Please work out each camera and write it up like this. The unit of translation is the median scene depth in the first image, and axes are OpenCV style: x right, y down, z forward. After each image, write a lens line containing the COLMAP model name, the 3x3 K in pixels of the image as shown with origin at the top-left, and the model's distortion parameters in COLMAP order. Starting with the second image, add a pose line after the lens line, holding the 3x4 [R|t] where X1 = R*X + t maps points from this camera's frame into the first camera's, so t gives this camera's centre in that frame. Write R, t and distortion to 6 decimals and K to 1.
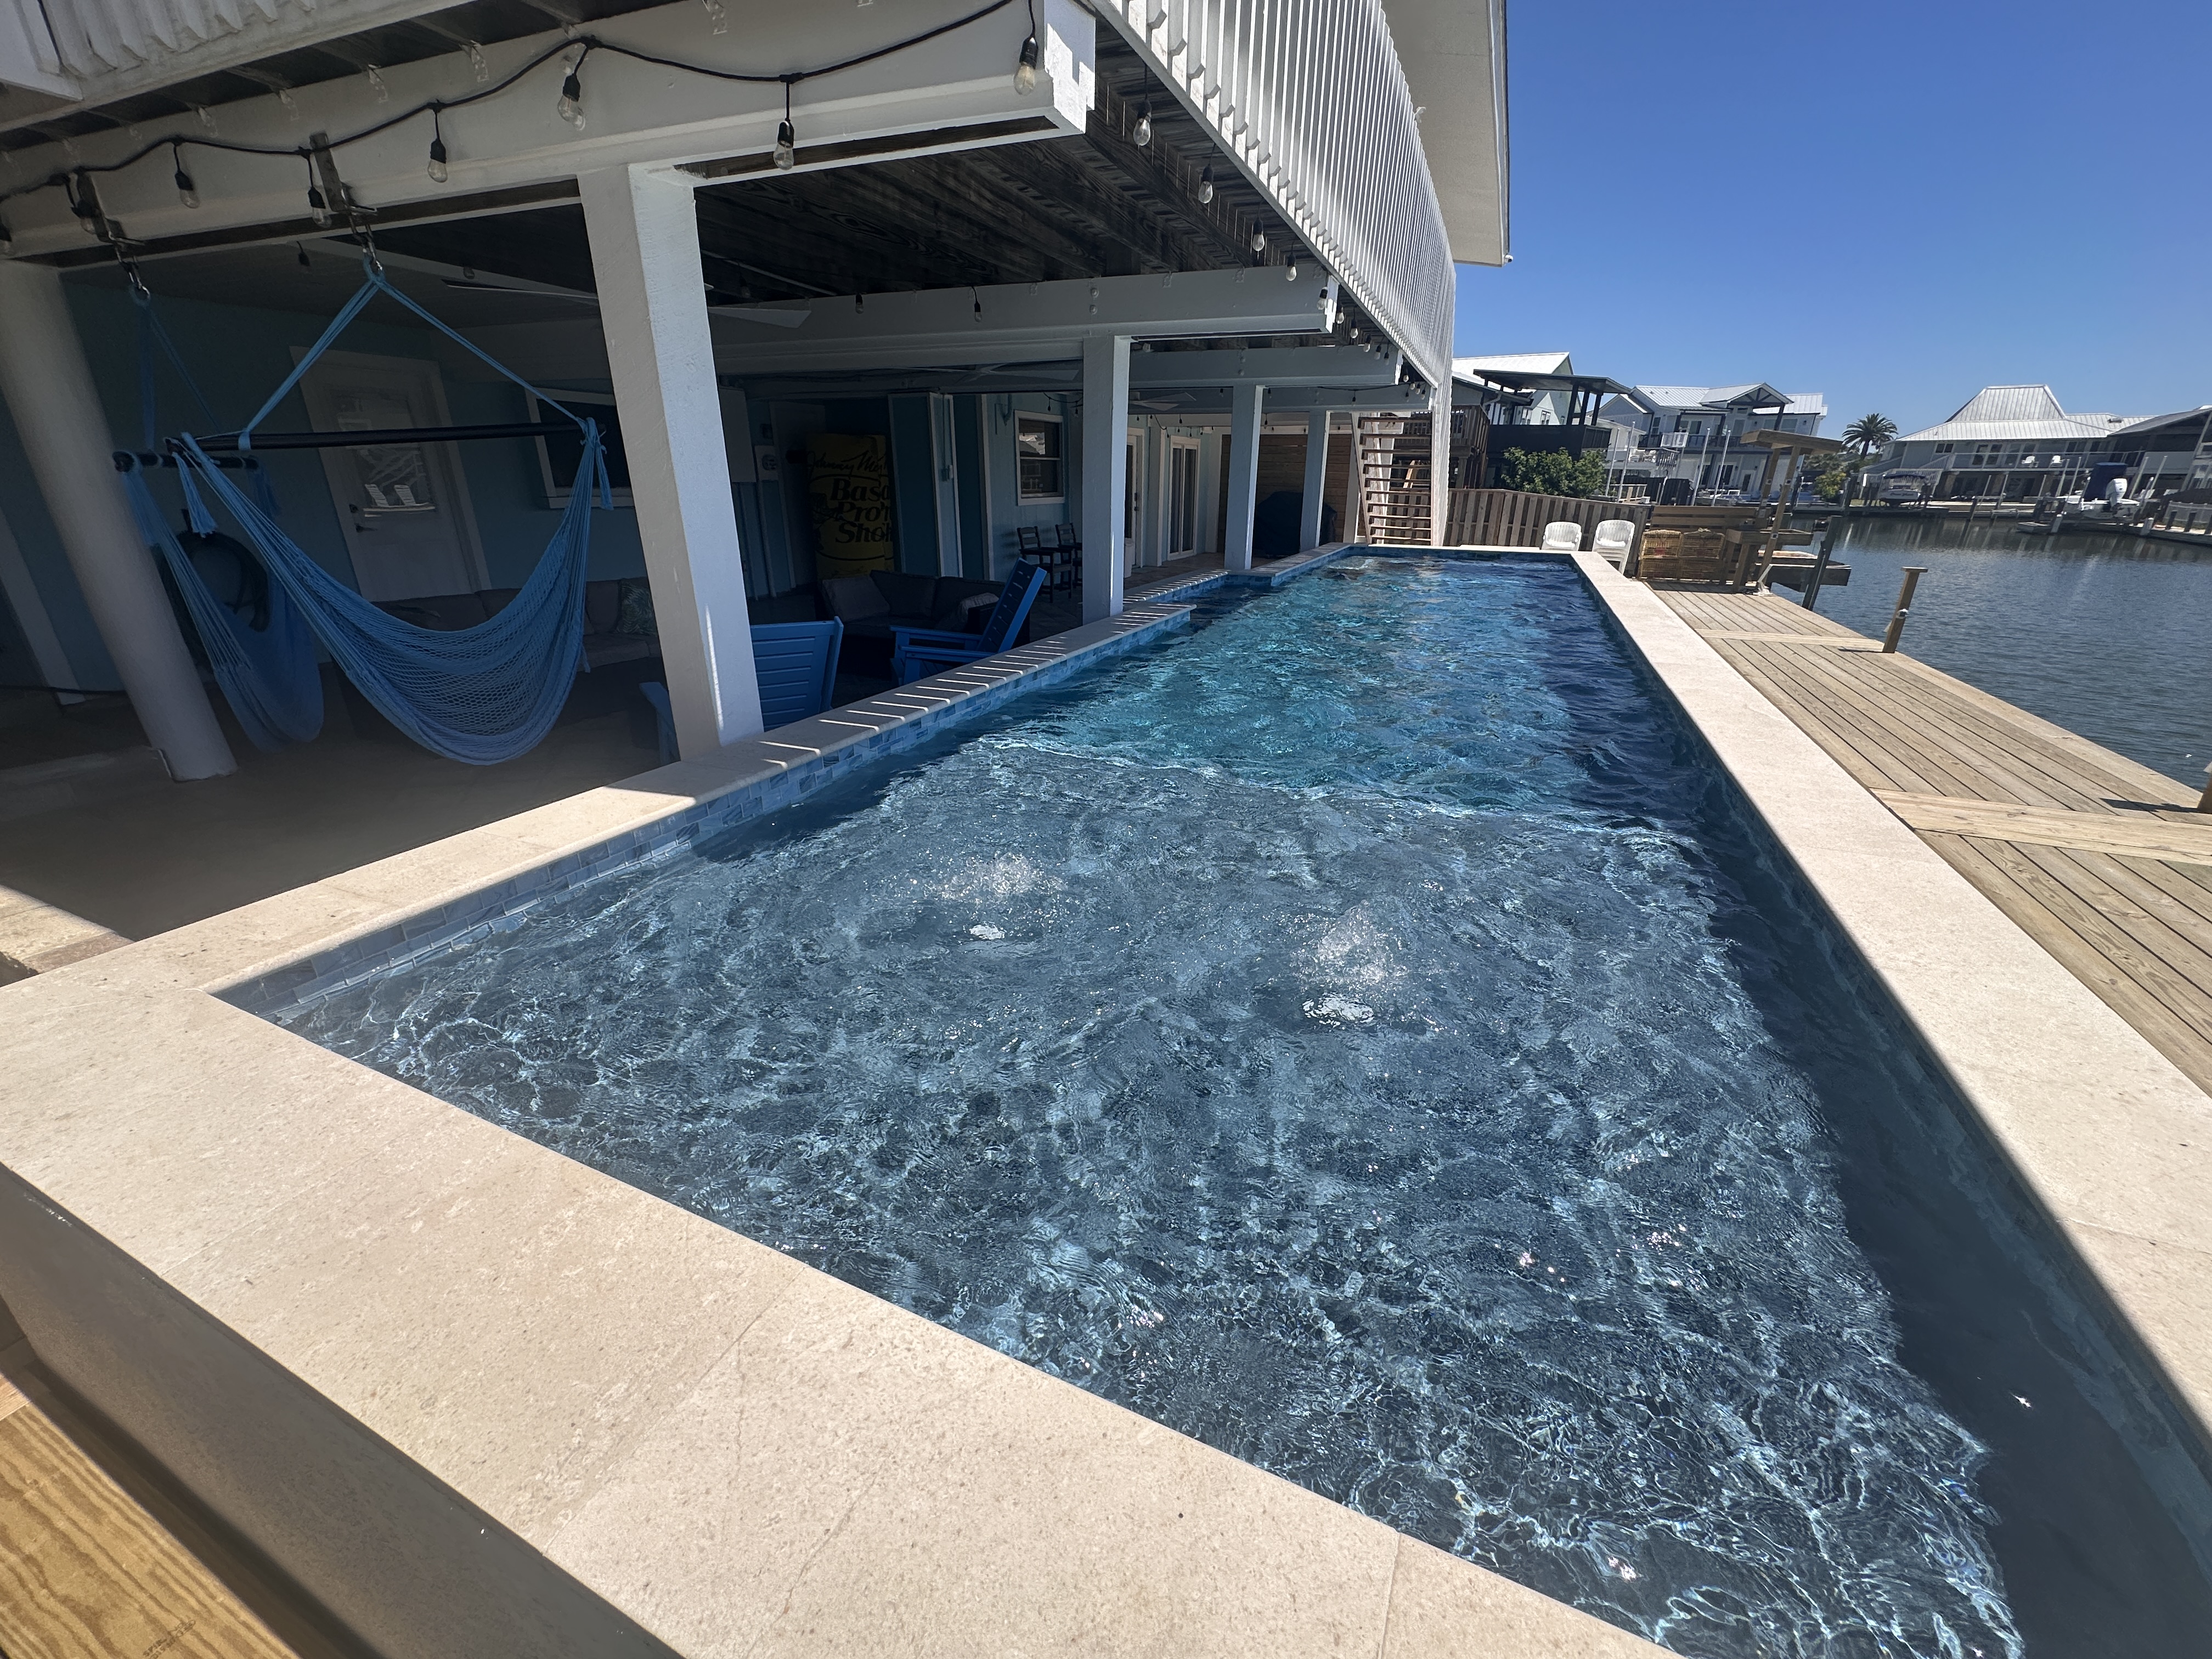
lens RADIAL K [[881.6, 0, 1104.7], [0, 881.6, 827.7], [0, 0, 1]] dist [-0.004360, 0.000892]
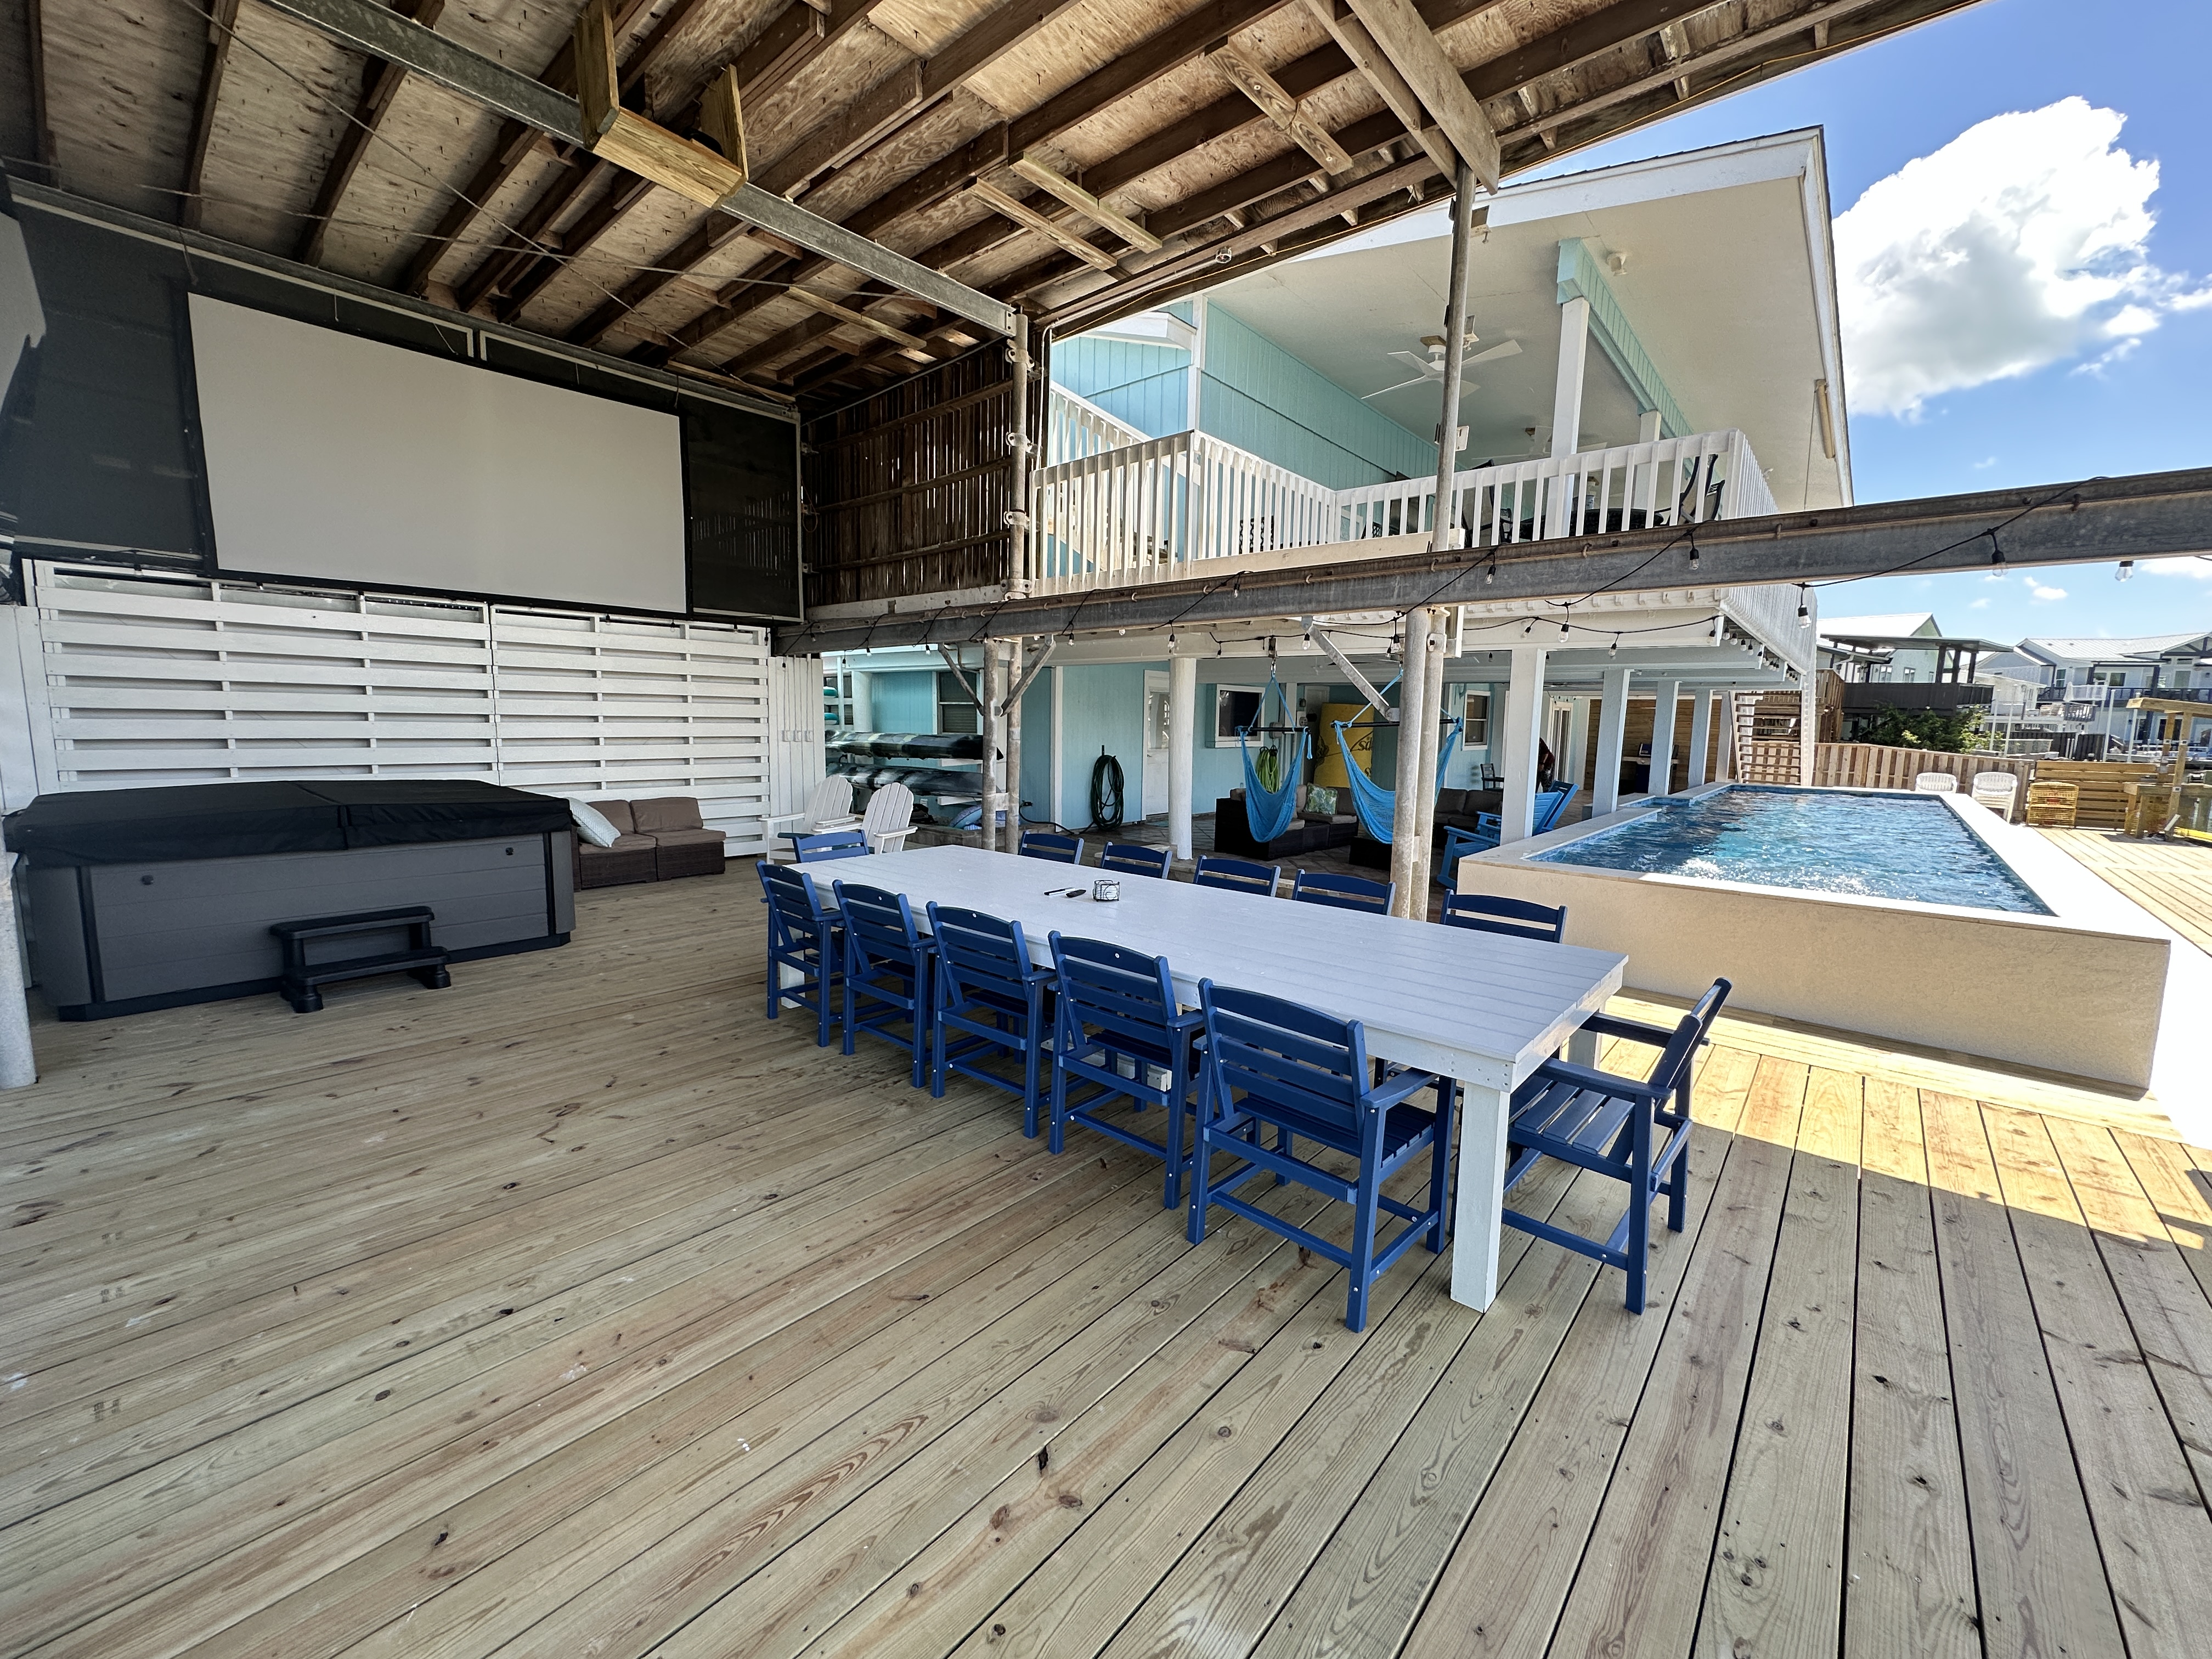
lens RADIAL K [[881.6, 0, 1094.3], [0, 881.6, 830.6], [0, 0, 1]] dist [-0.004360, 0.000892]
pose [[0.951323, 0.046595, -0.304652, -0.080194], [-0.122006, 0.964687, -0.233438, 0.059852], [0.283017, 0.259244, 0.923414, -0.165295]]
